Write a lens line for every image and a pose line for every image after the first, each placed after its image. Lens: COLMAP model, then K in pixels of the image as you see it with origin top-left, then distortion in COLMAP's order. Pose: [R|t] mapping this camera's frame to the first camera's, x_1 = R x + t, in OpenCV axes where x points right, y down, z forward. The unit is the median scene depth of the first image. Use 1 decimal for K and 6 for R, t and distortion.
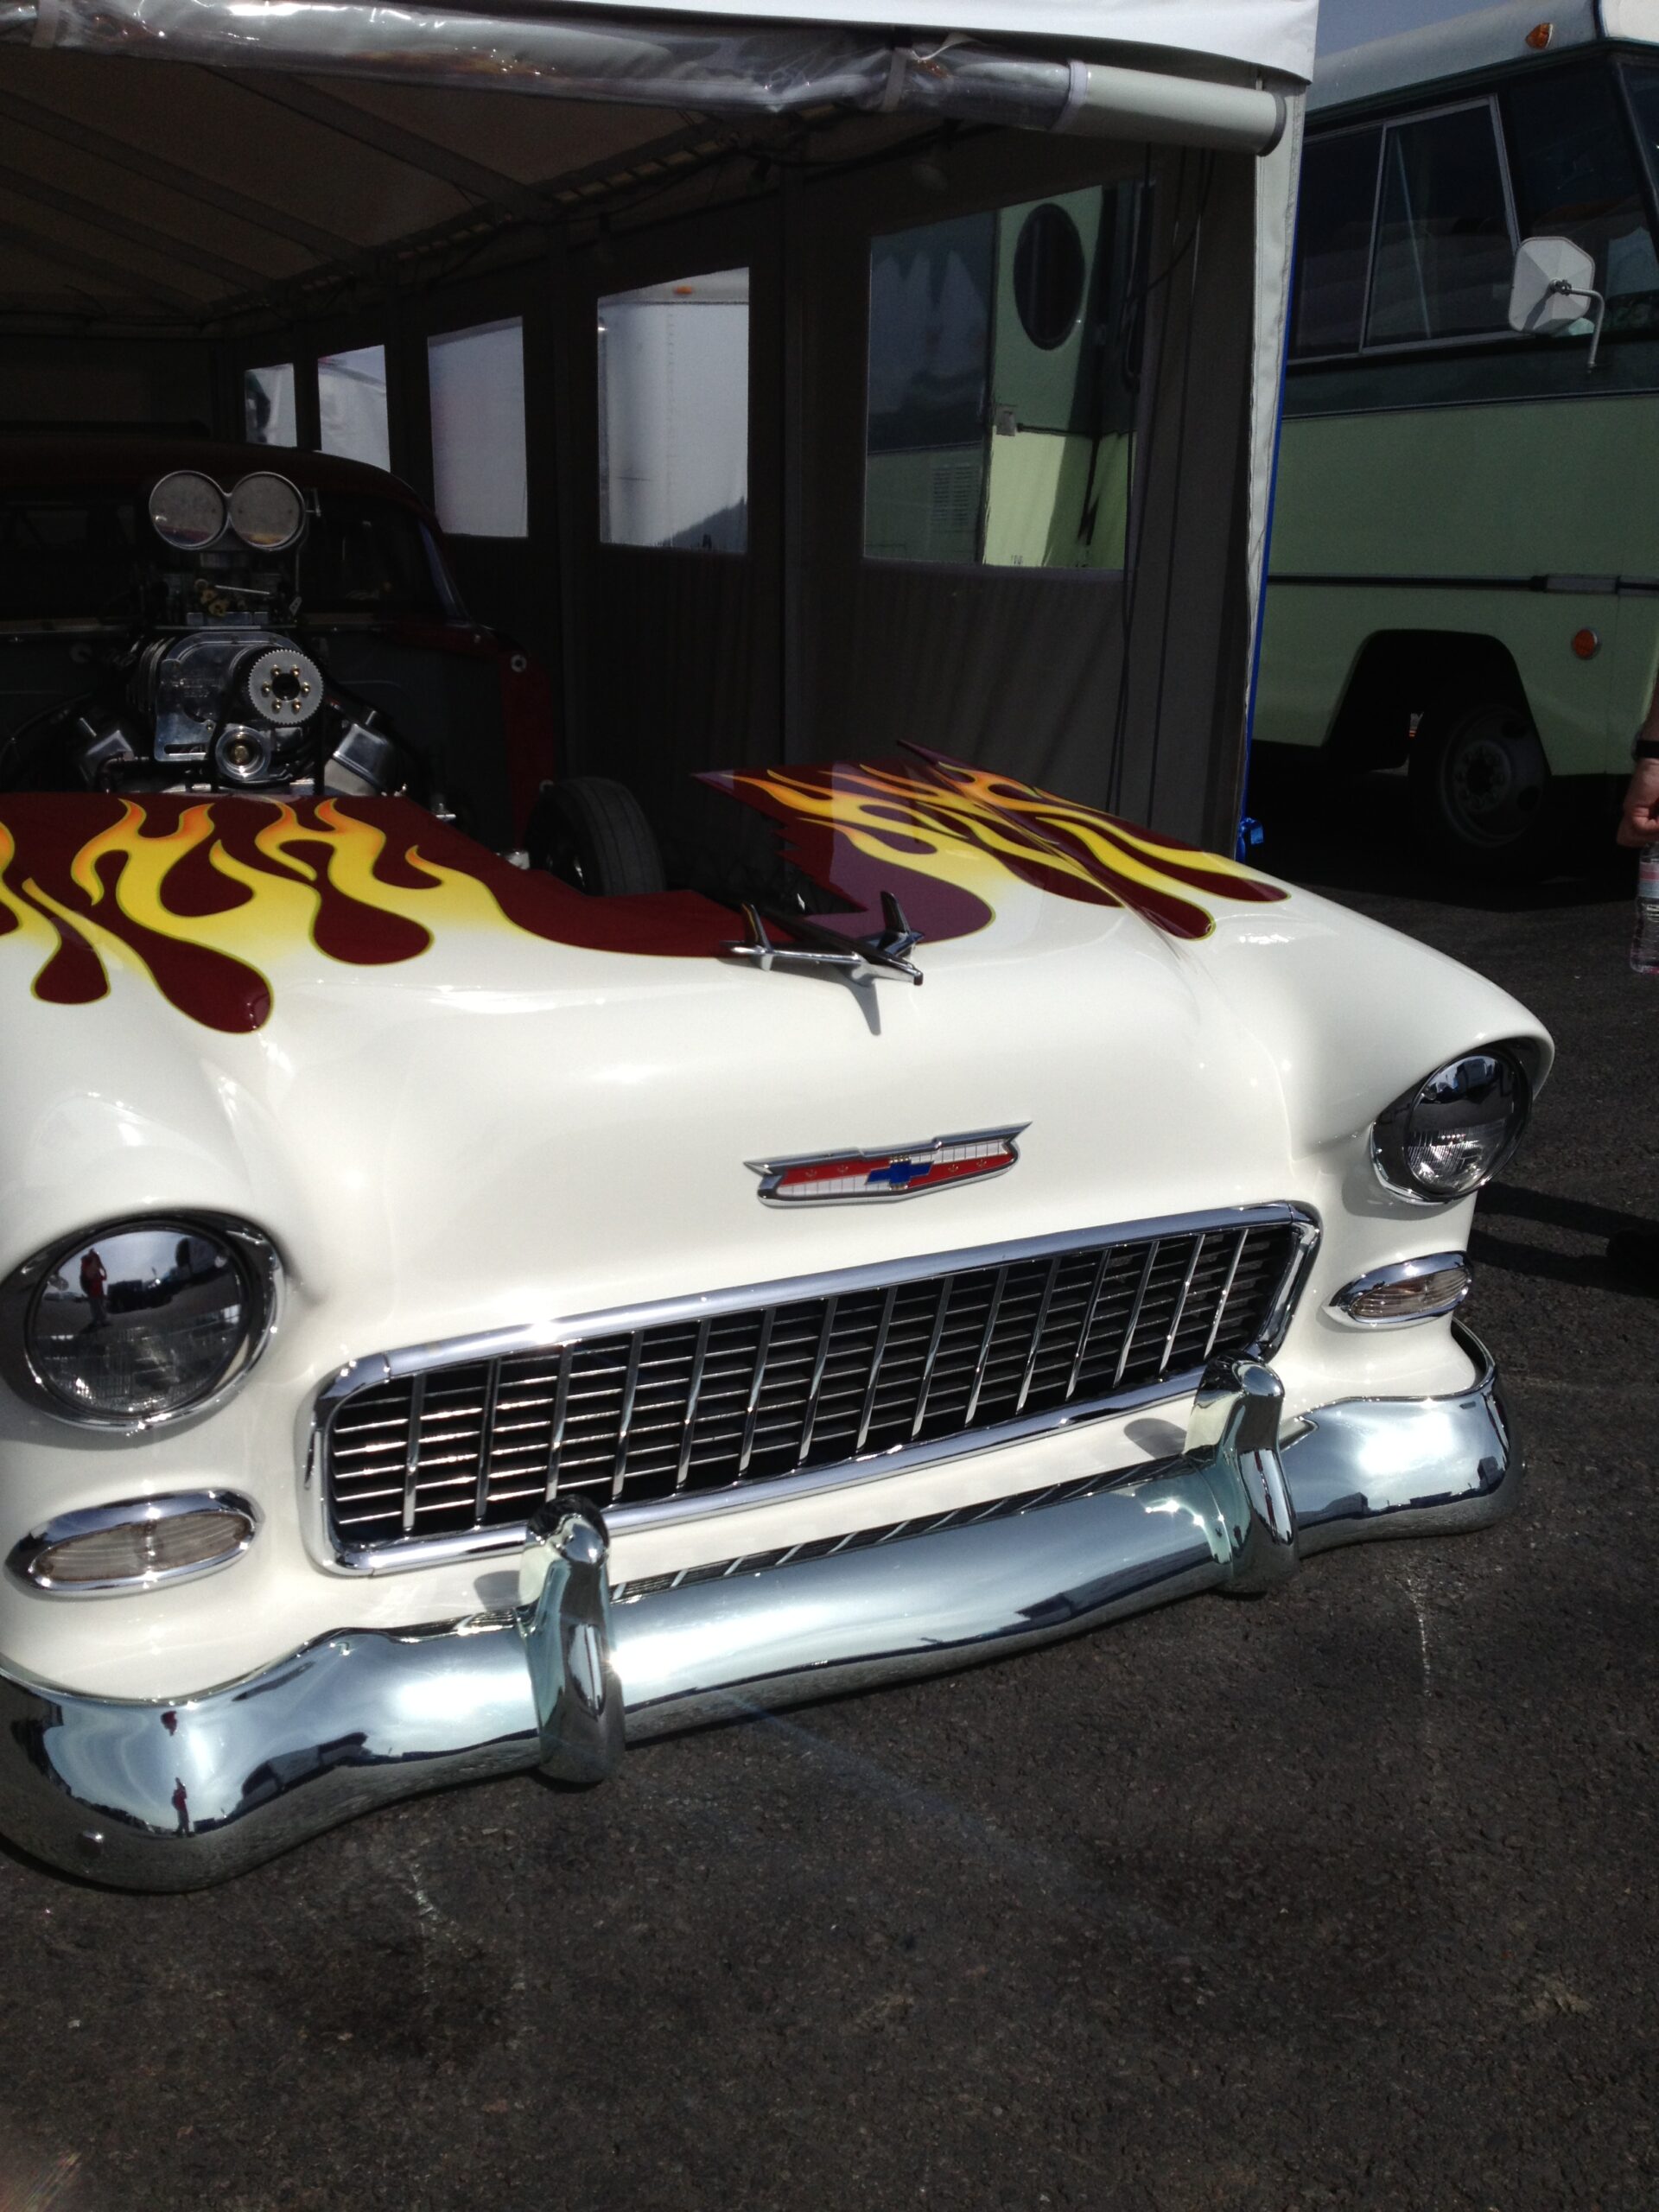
lens RADIAL K [[2191.8, 0, 837.5], [0, 2191.8, 1116.6], [0, 0, 1]] dist [0.178963, -0.424758]
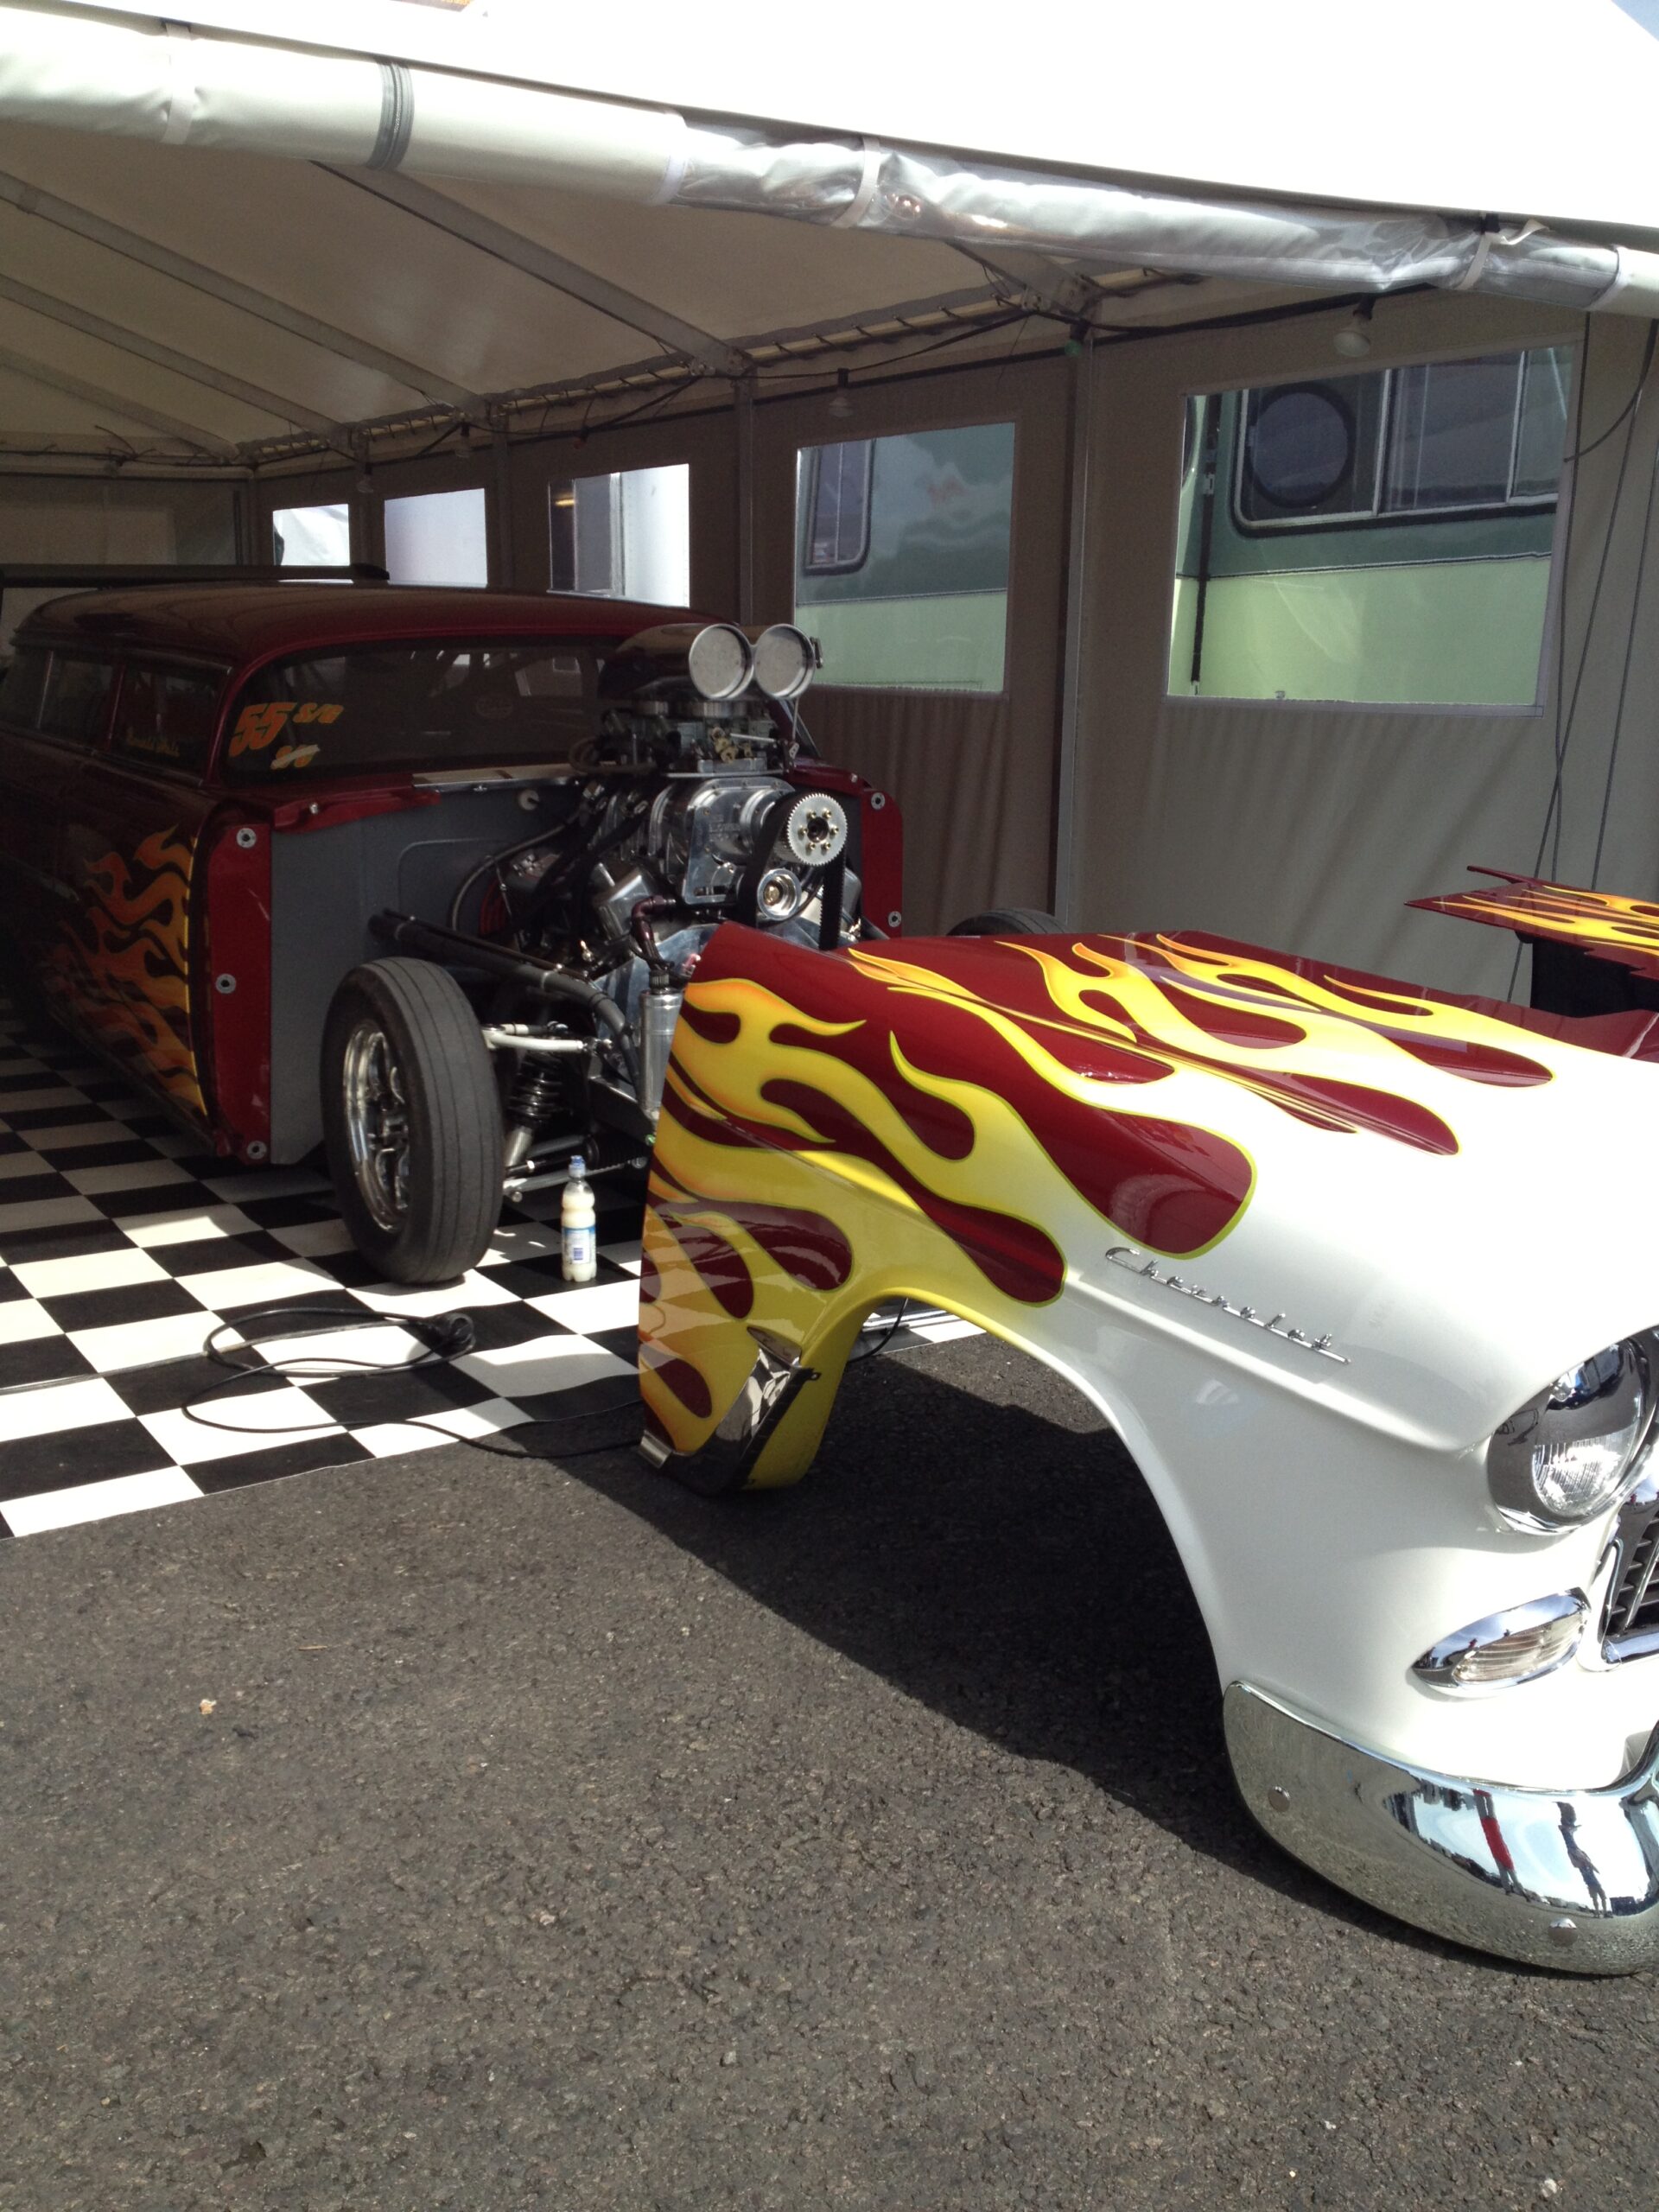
lens RADIAL K [[2191.8, 0, 837.5], [0, 2191.8, 1116.6], [0, 0, 1]] dist [0.178963, -0.424758]
pose [[0.991650, -0.033982, 0.124401, -0.425929], [0.040599, 0.997871, -0.051048, -0.008290], [-0.122401, 0.055672, 0.990918, -0.010392]]
